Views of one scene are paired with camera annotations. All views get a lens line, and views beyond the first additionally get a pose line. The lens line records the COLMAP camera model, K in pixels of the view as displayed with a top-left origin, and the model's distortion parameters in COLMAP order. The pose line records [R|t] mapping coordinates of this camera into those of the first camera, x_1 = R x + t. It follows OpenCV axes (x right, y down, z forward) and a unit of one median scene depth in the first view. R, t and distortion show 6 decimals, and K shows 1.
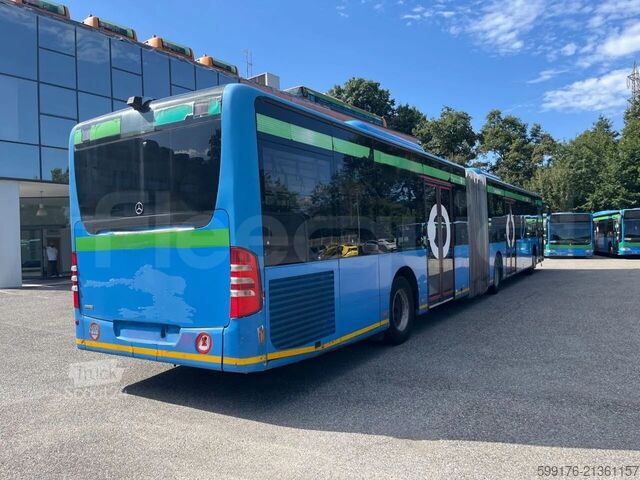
lens RADIAL K [[481.2, 0, 320.0], [0, 481.2, 240.0], [0, 0, 1]] dist [0.023082, 0.000468]
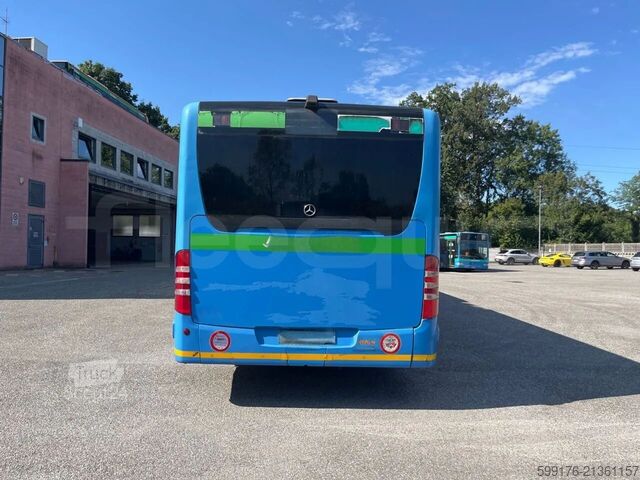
lens RADIAL K [[481.2, 0, 320.0], [0, 481.2, 240.0], [0, 0, 1]] dist [0.023082, 0.000468]
pose [[0.835335, 0.060155, 0.546440, -0.835561], [-0.052435, 0.998182, -0.029729, 0.021566], [-0.547235, -0.003818, 0.836970, 0.166807]]
